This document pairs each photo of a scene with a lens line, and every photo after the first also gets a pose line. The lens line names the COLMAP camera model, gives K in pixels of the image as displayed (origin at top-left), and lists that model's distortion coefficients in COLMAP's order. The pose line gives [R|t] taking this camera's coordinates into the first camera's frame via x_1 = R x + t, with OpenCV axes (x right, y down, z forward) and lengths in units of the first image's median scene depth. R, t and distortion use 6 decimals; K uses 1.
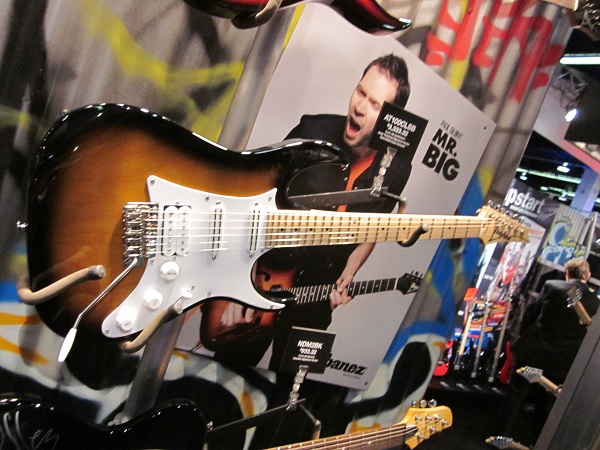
lens RADIAL K [[511.7, 0, 293.8], [0, 511.7, 223.7], [0, 0, 1]] dist [-0.023810, -0.003781]
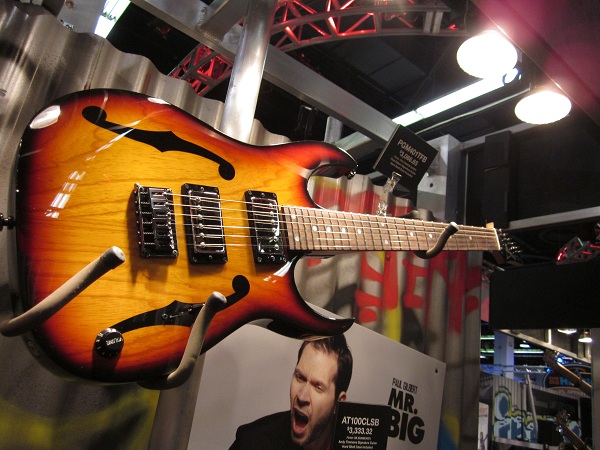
lens RADIAL K [[511.7, 0, 295.9], [0, 511.7, 221.3], [0, 0, 1]] dist [-0.023810, -0.003781]
pose [[0.967223, -0.155805, 0.200512, -0.003705], [0.221068, 0.905176, -0.363024, -0.163607], [-0.124938, 0.395452, 0.909950, 0.113768]]
